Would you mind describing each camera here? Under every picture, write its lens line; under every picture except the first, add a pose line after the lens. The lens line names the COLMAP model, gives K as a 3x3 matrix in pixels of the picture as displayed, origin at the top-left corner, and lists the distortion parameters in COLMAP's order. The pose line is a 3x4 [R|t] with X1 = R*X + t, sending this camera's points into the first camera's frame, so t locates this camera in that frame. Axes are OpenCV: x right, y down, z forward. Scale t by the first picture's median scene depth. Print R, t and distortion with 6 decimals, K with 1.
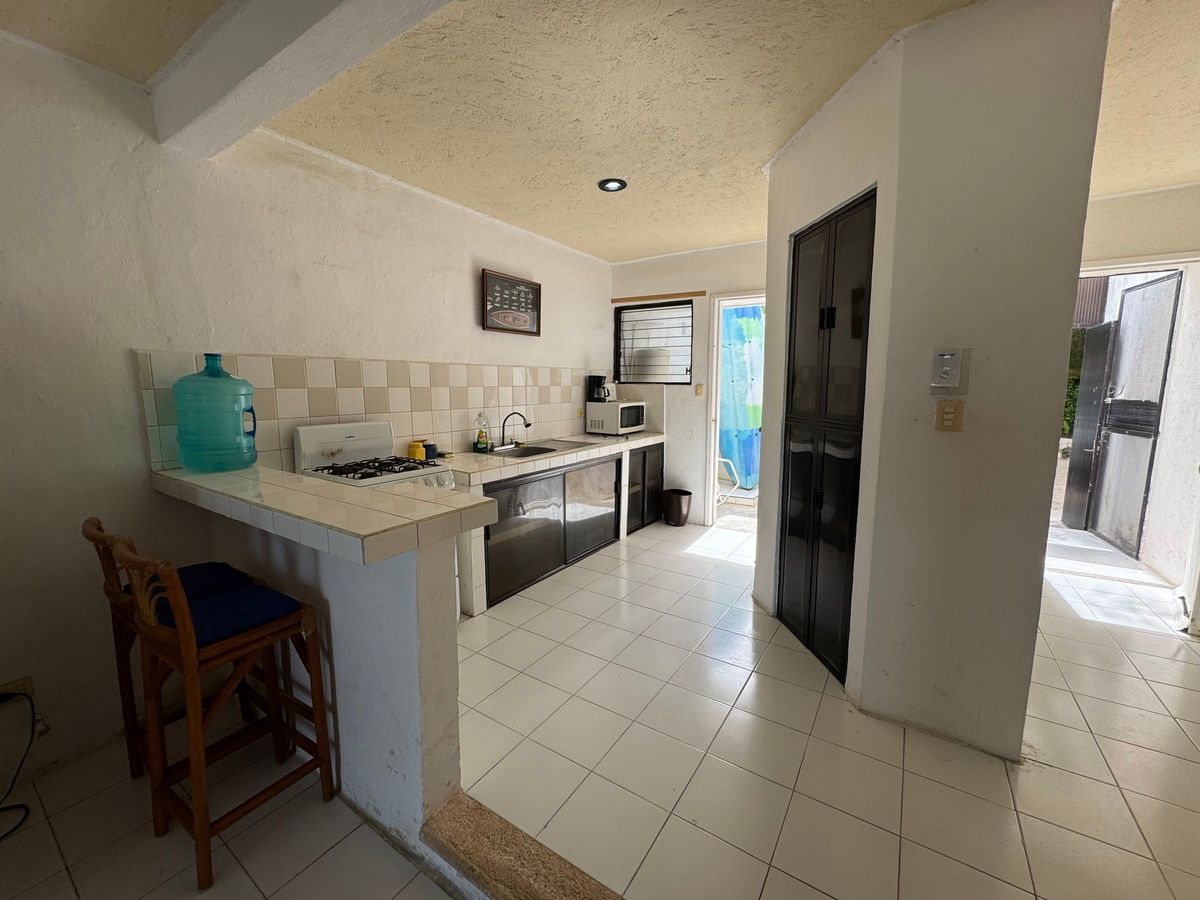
lens RADIAL K [[482.4, 0, 595.8], [0, 482.4, 449.0], [0, 0, 1]] dist [-0.006337, 0.000760]
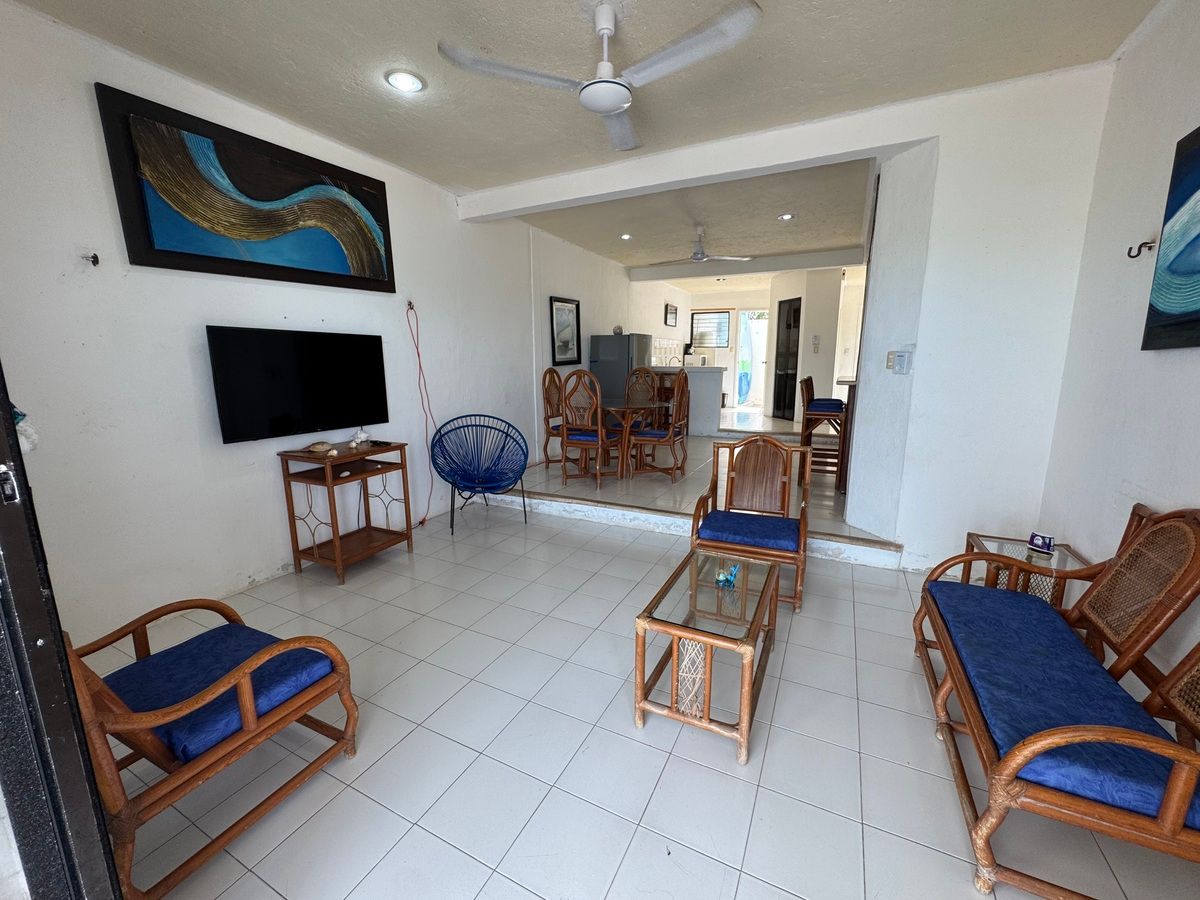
lens RADIAL K [[482.4, 0, 597.0], [0, 482.4, 448.5], [0, 0, 1]] dist [-0.006337, 0.000760]
pose [[0.992301, -0.025873, 0.121118, -0.862753], [0.019927, 0.998548, 0.050055, 0.268585], [-0.122238, -0.047256, 0.991375, -1.501312]]
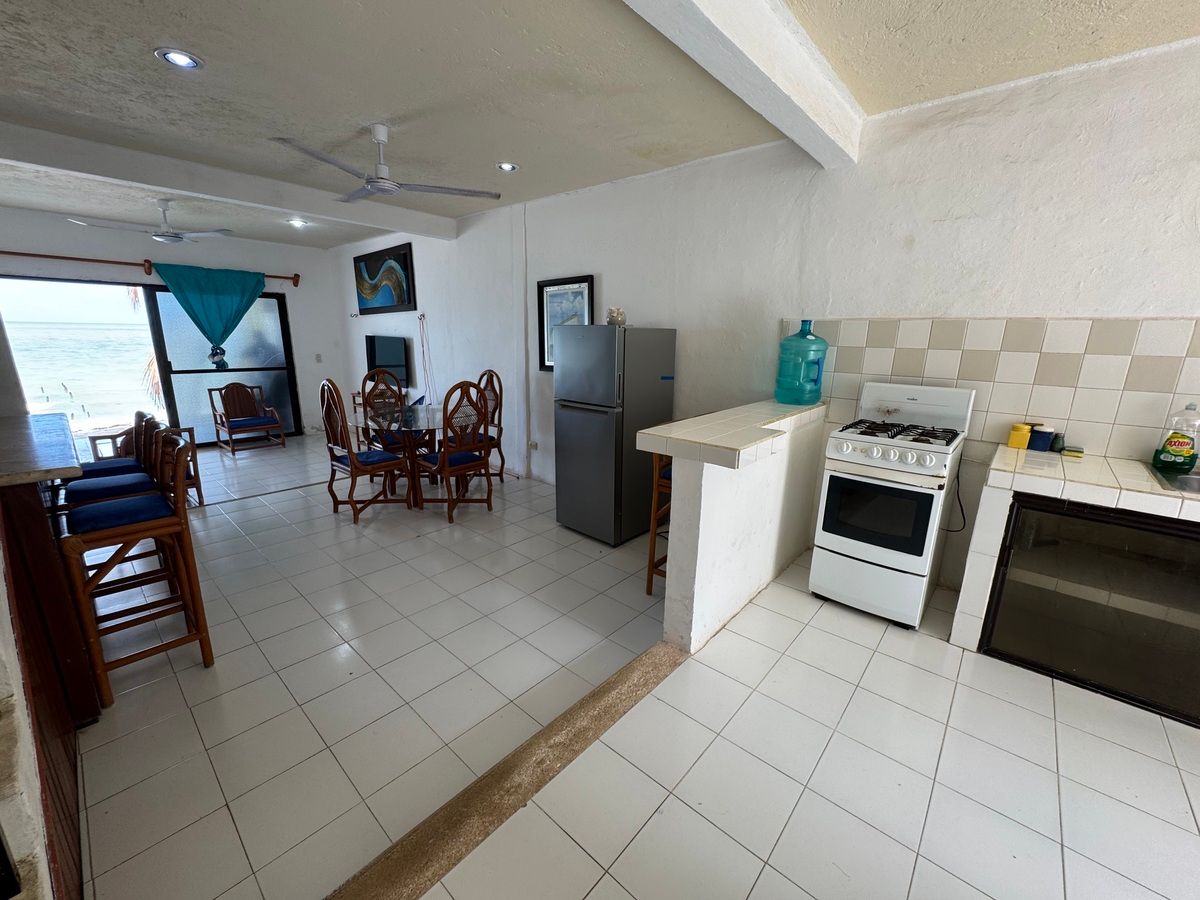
lens RADIAL K [[482.4, 0, 604.5], [0, 482.4, 453.2], [0, 0, 1]] dist [-0.006337, 0.000760]
pose [[-0.125383, 0.236974, -0.963391, 0.369010], [-0.150731, 0.955231, 0.254584, -0.050333], [0.980591, 0.177134, -0.084051, 0.320312]]
